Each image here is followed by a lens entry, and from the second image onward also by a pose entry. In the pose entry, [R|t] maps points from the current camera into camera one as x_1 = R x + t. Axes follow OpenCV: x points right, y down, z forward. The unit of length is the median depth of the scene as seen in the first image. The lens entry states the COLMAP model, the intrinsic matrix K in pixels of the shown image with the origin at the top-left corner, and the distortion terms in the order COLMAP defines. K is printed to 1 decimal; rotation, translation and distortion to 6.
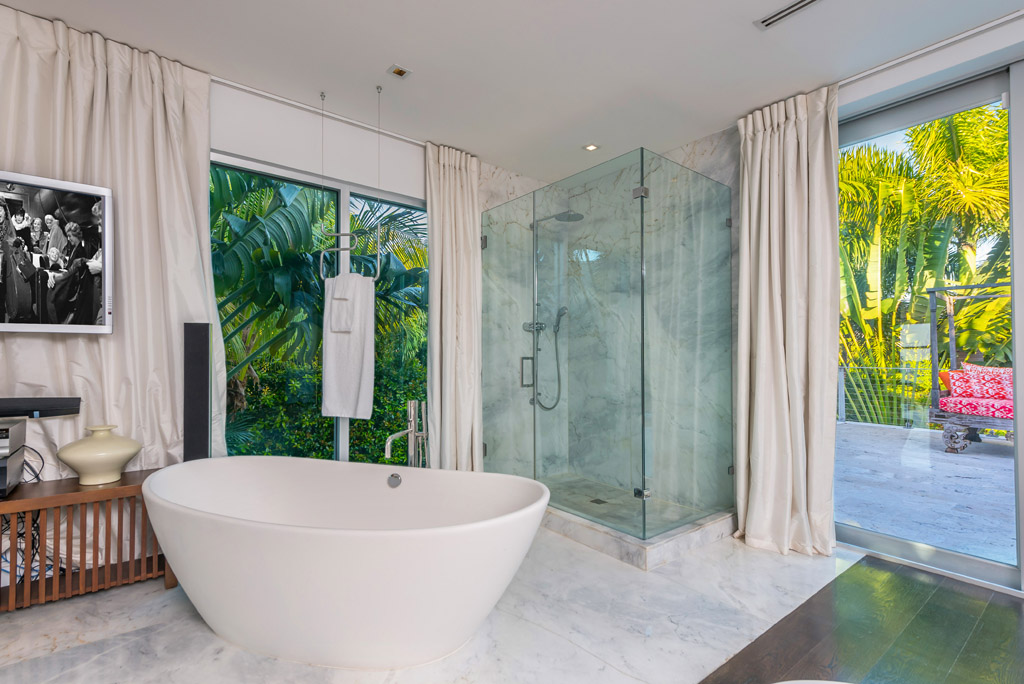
lens RADIAL K [[483.6, 0, 507.3], [0, 483.6, 345.4], [0, 0, 1]] dist [0.001995, -0.003026]
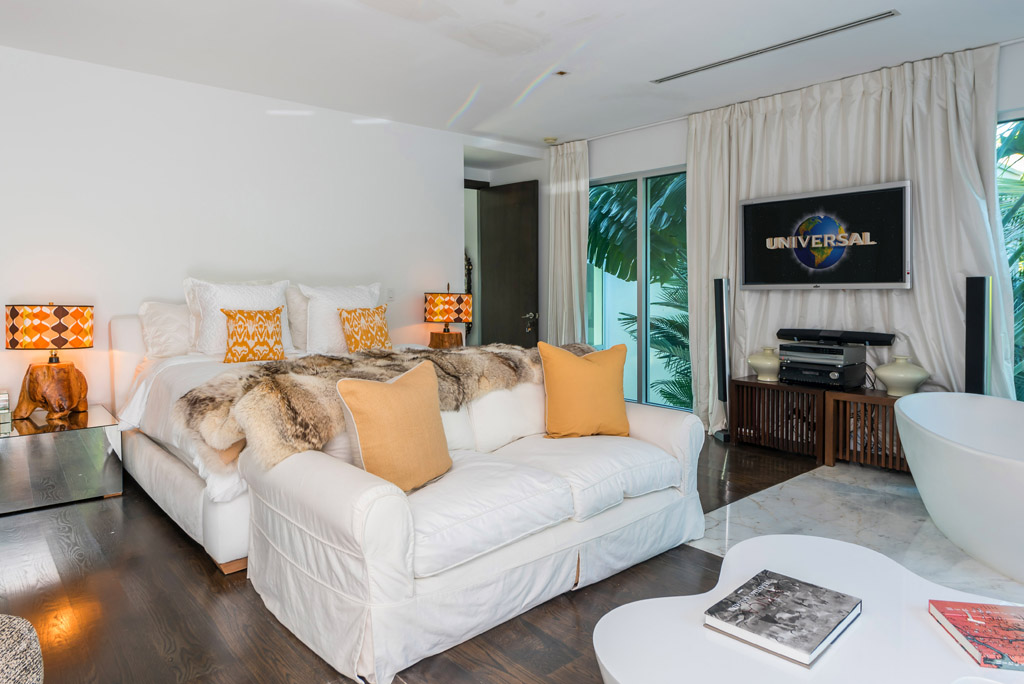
lens RADIAL K [[642.8, 0, 511.8], [0, 642.8, 340.0], [0, 0, 1]] dist [-0.005673, -0.003485]
pose [[0.067644, 0.075183, -0.994873, 0.896958], [0.022925, 0.996776, 0.076885, -0.044143], [0.997446, -0.028008, 0.065703, -0.229670]]
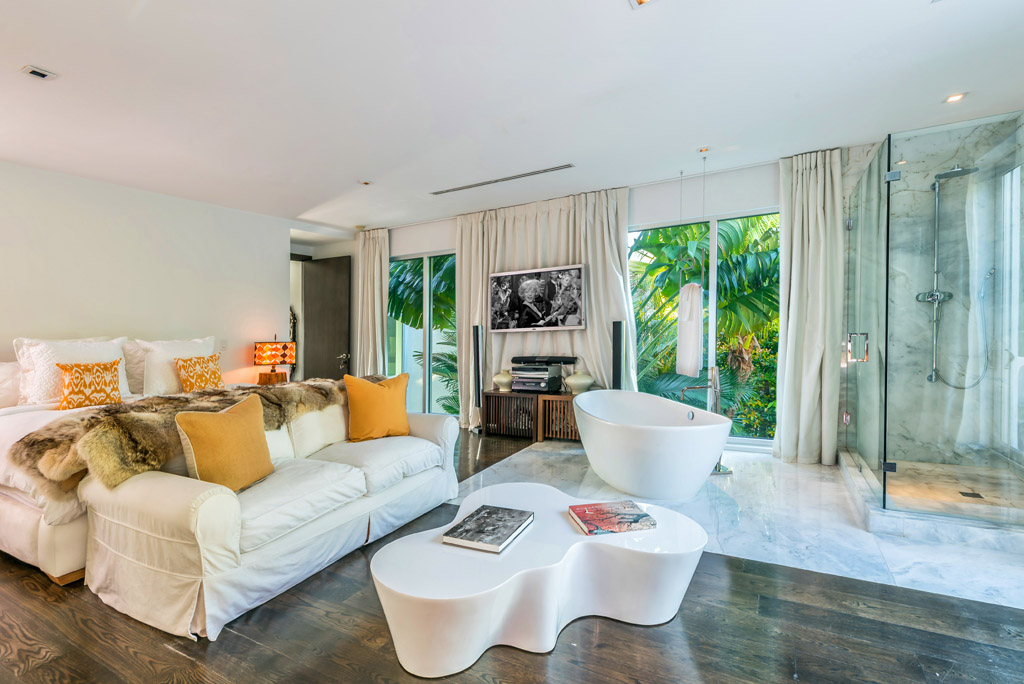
lens RADIAL K [[483.6, 0, 524.1], [0, 483.6, 306.9], [0, 0, 1]] dist [0.001995, -0.003026]
pose [[0.421443, -0.058022, -0.904997, 1.138743], [0.052877, 0.997825, -0.039350, -0.054626], [0.905312, -0.031269, 0.423595, -0.198364]]
